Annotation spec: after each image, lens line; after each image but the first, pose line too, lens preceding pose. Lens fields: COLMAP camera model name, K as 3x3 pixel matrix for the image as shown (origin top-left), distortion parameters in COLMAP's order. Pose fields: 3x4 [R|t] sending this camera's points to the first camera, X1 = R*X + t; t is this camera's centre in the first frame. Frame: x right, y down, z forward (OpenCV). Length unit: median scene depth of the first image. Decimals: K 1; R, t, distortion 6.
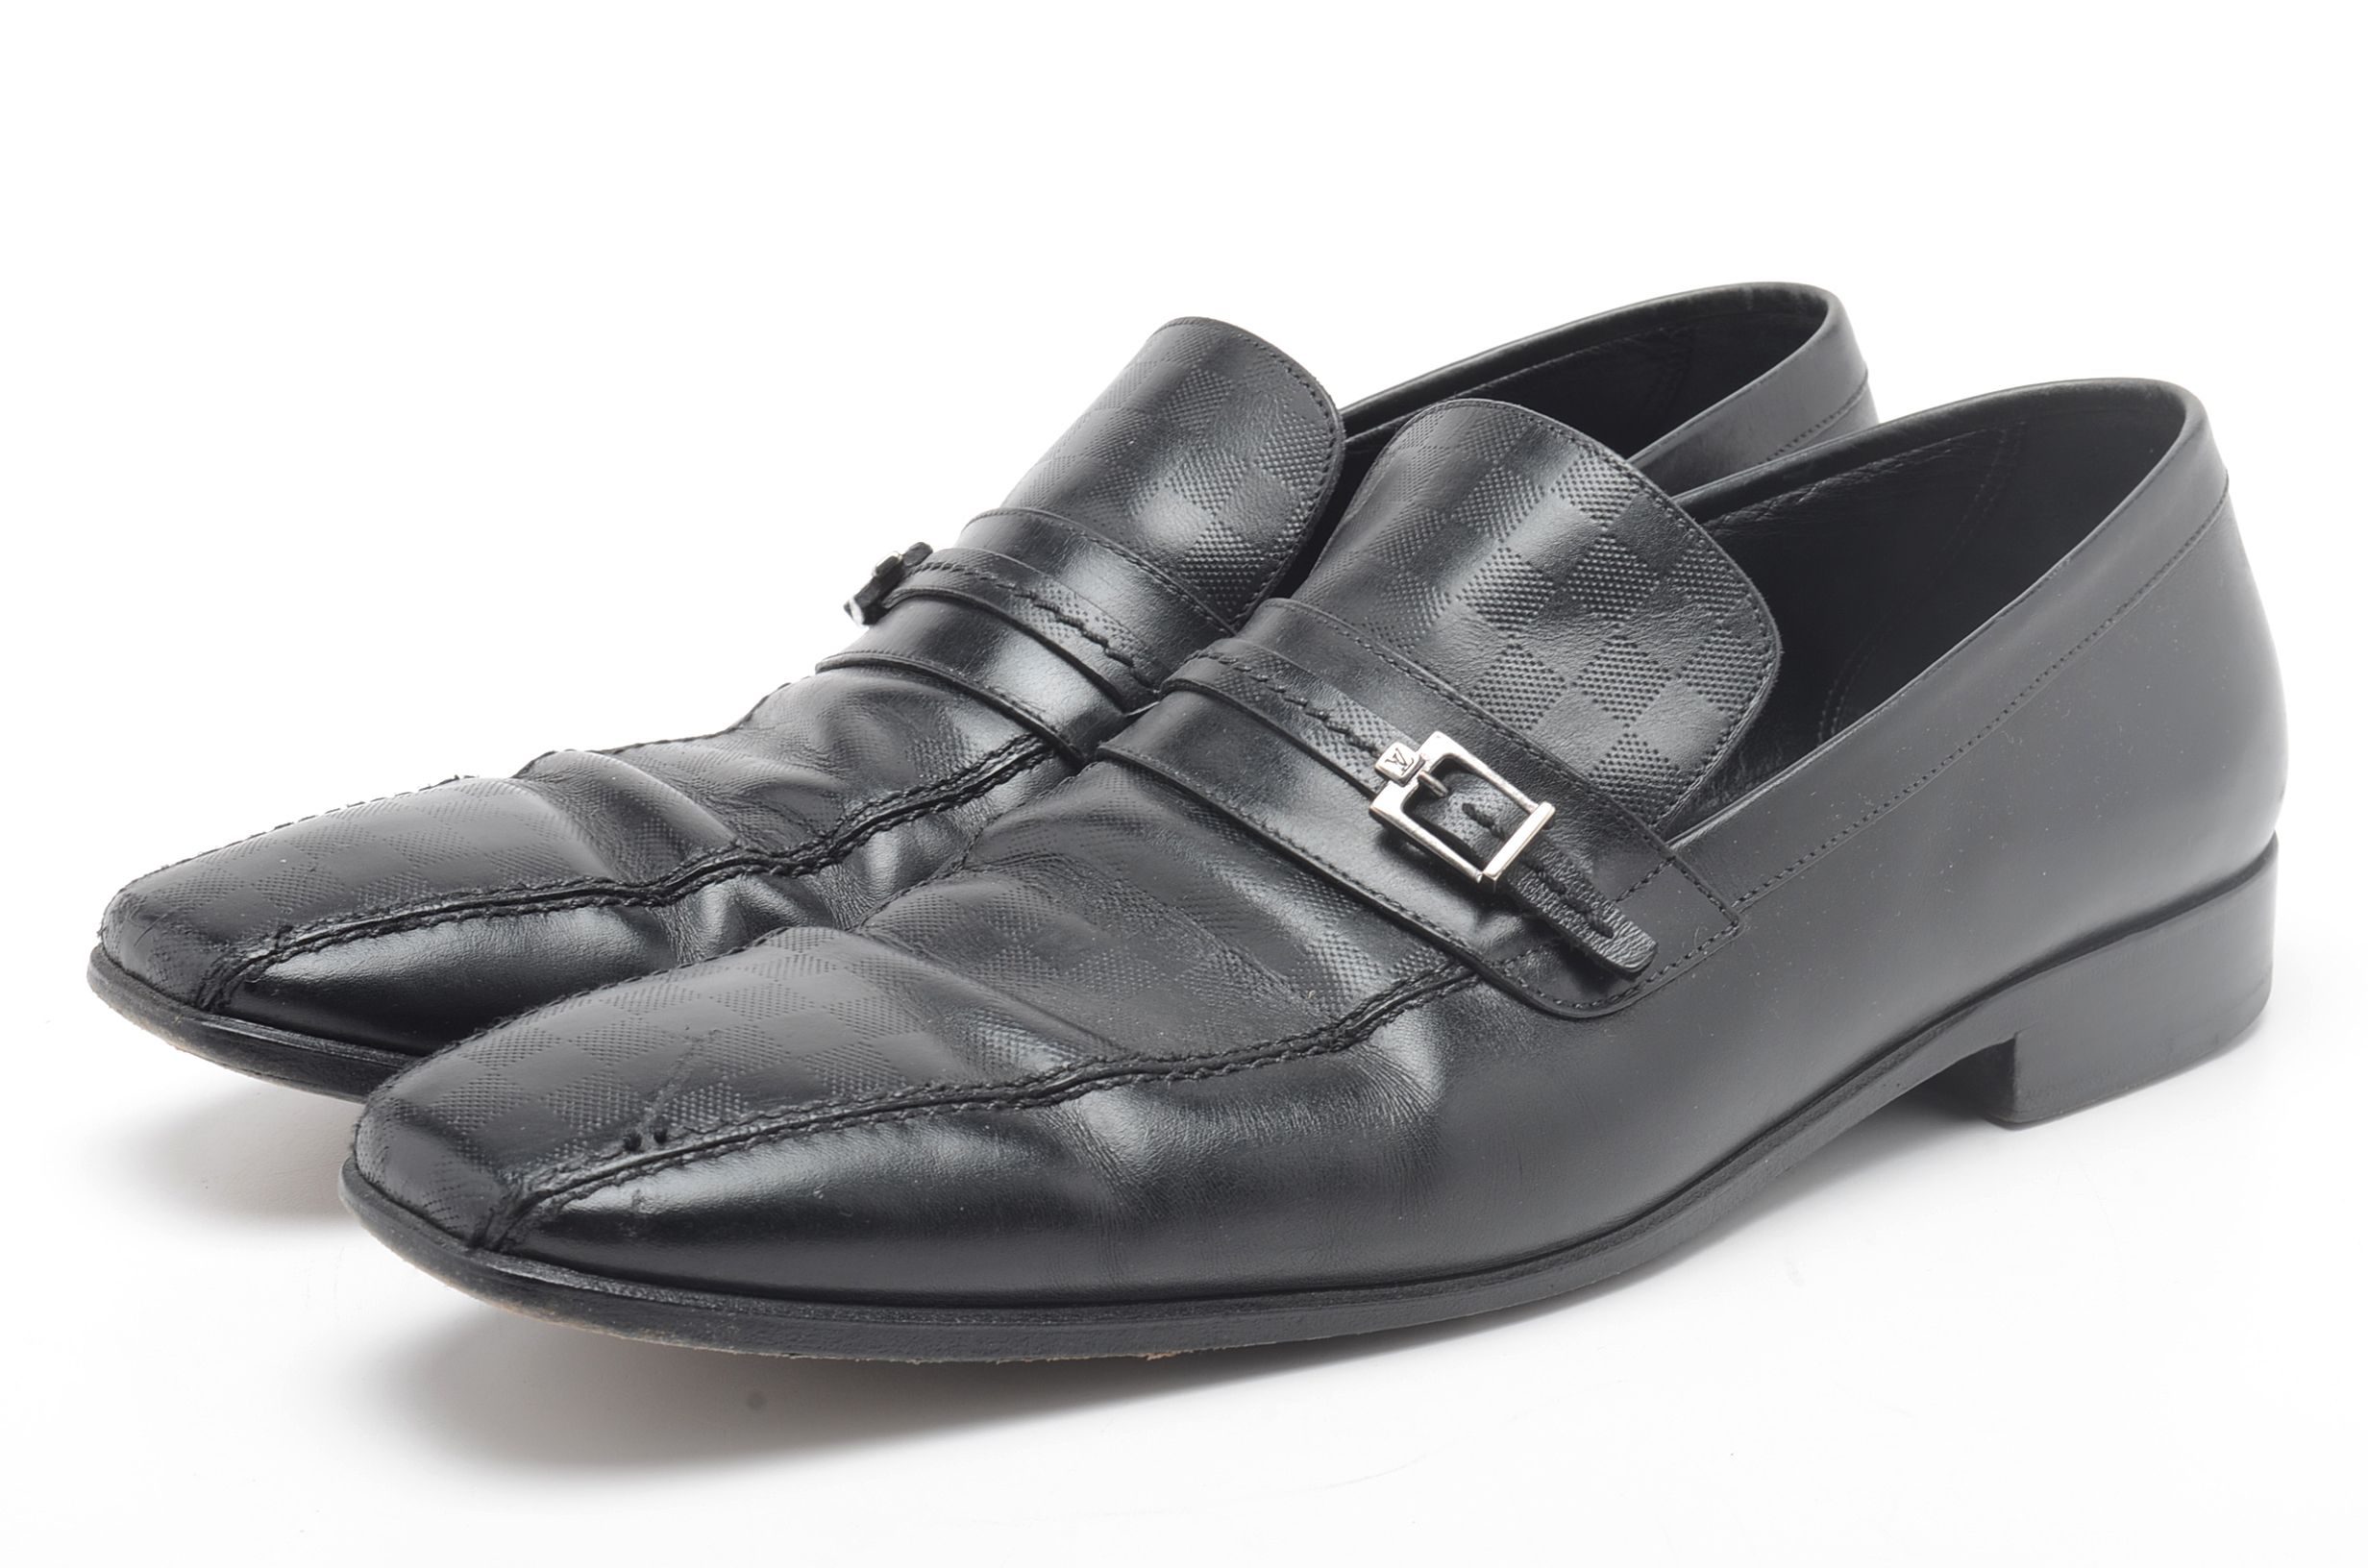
lens RADIAL K [[5346.7, 0, 1184.2], [0, 5346.7, 784.4], [0, 0, 1]] dist [-0.065164, 0.000000]
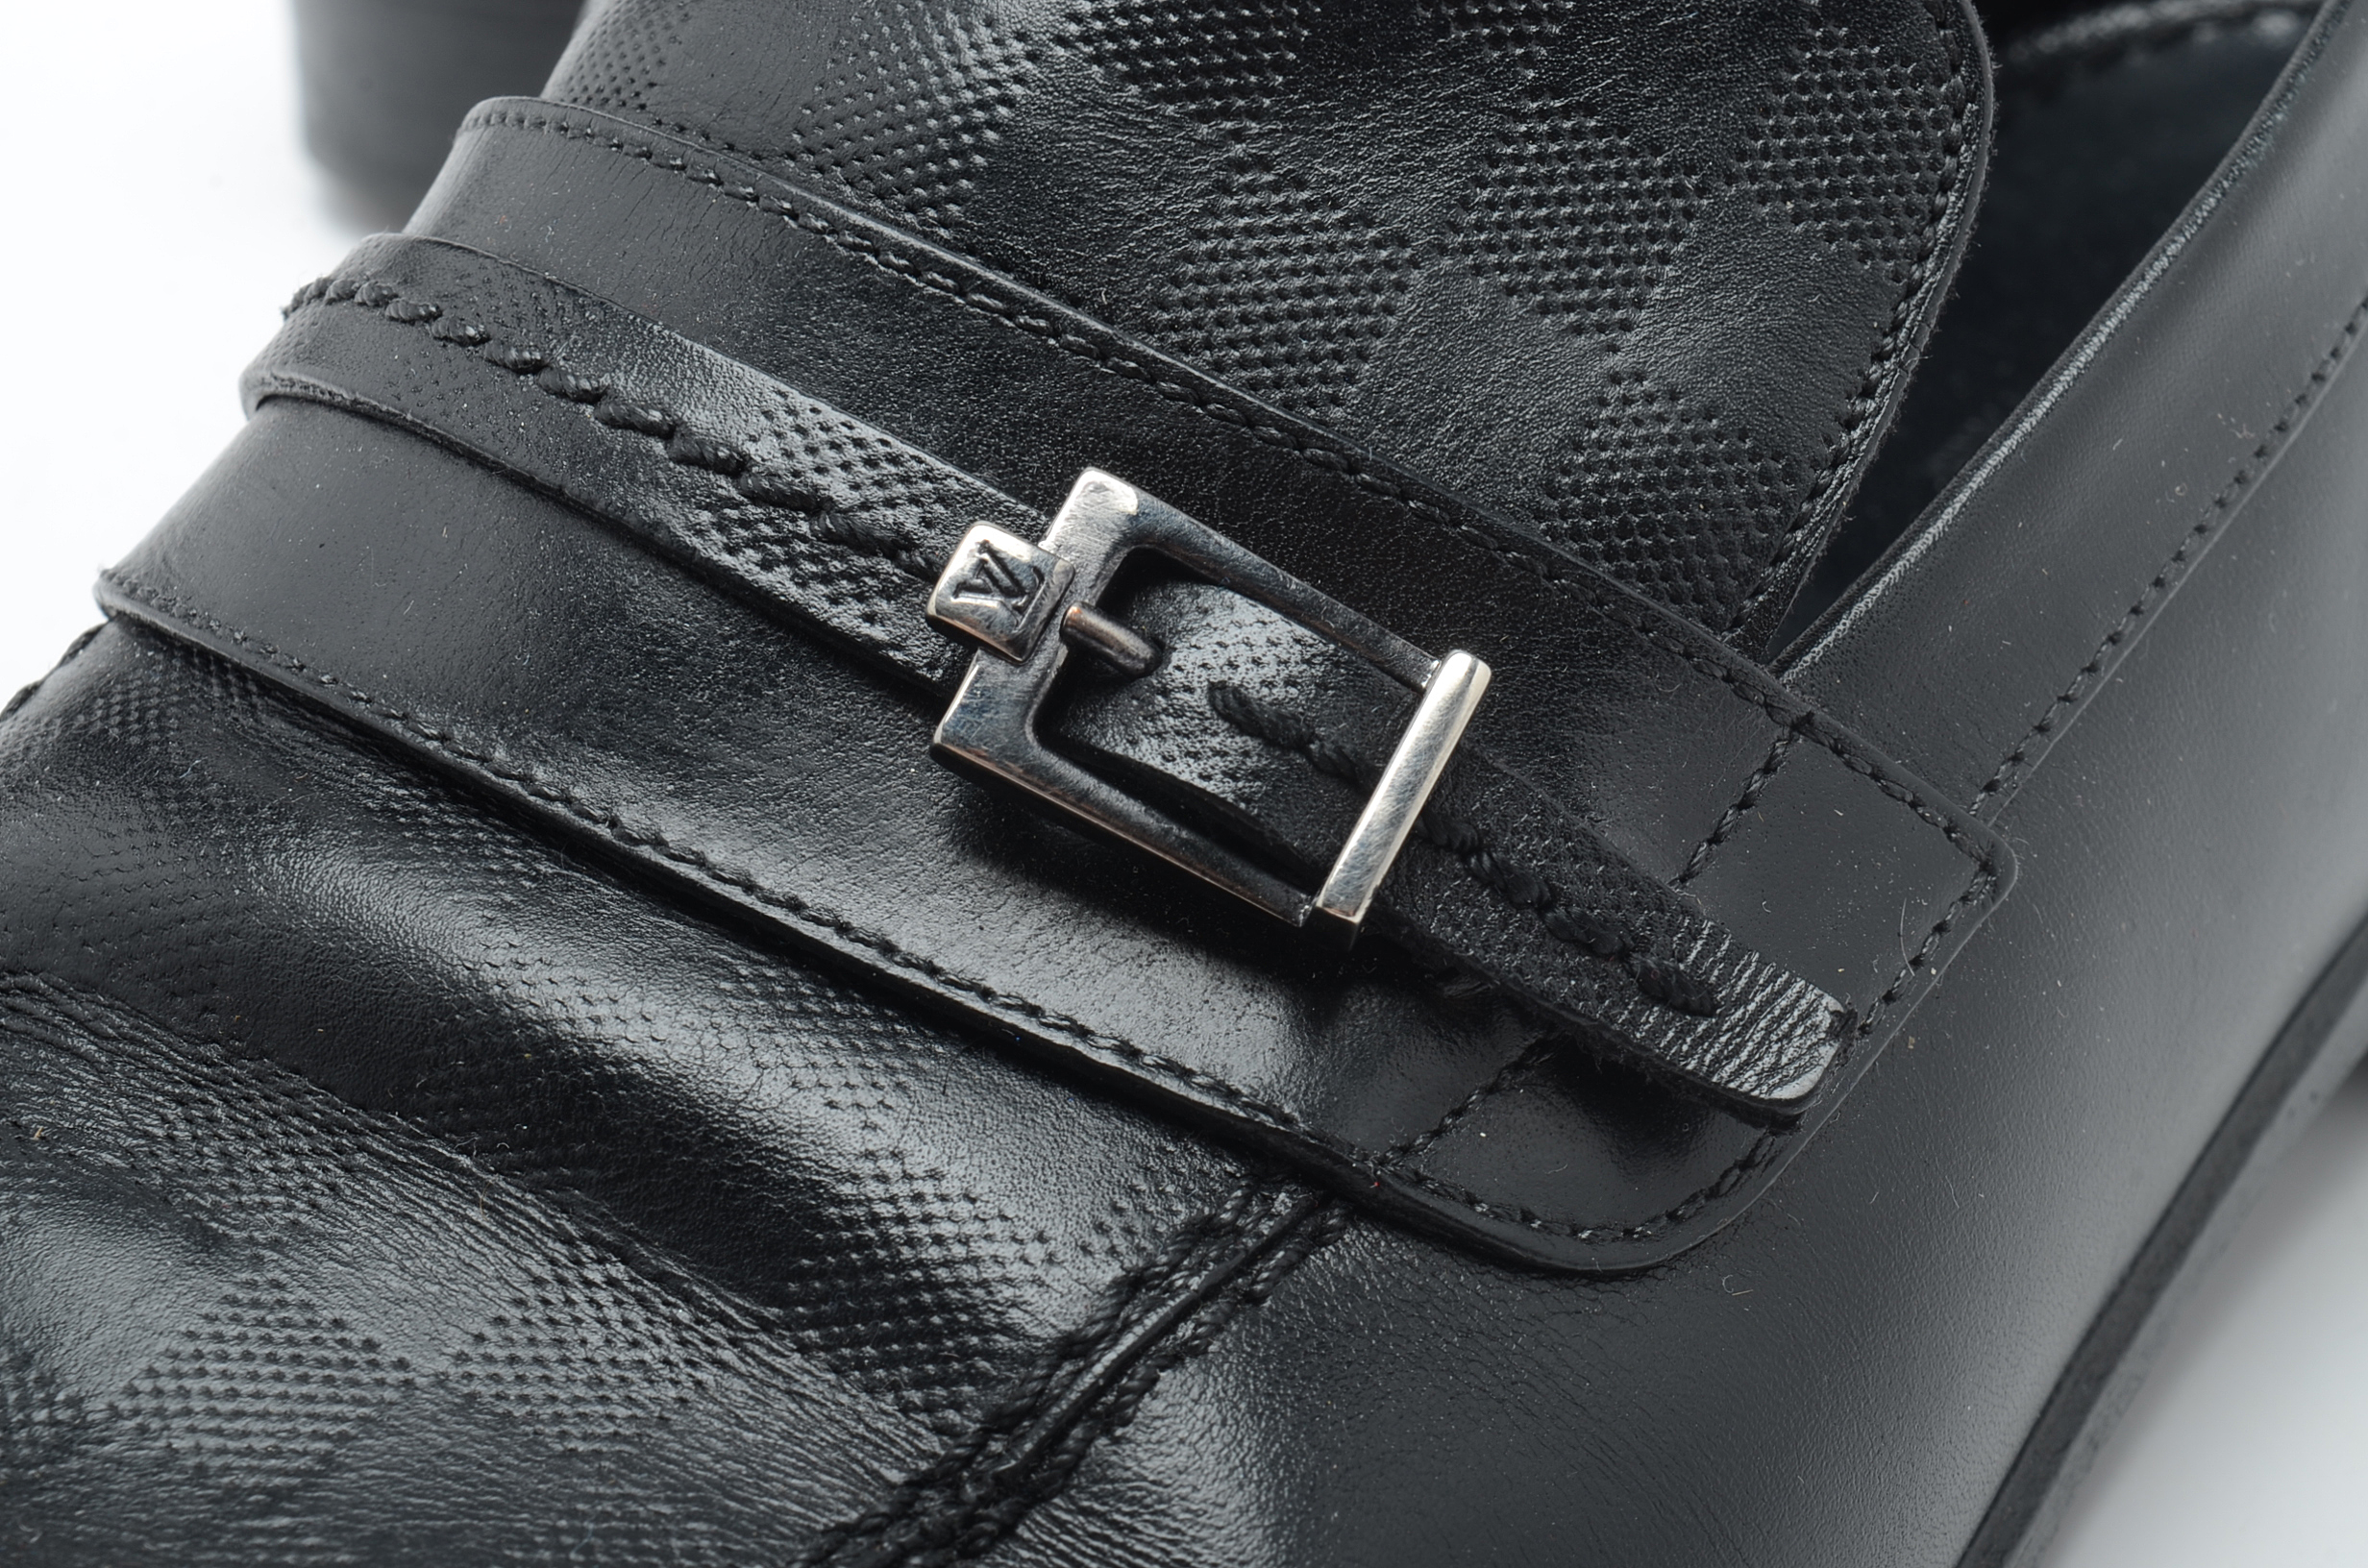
lens RADIAL K [[5638.7, 0, 1183.8], [0, 5638.7, 783.0], [0, 0, 1]] dist [-0.093046, 0.000000]
pose [[0.975020, -0.167835, 0.145491, -0.001162], [0.142472, 0.975083, 0.170044, -0.049936], [-0.170405, -0.145068, 0.974637, 0.657384]]
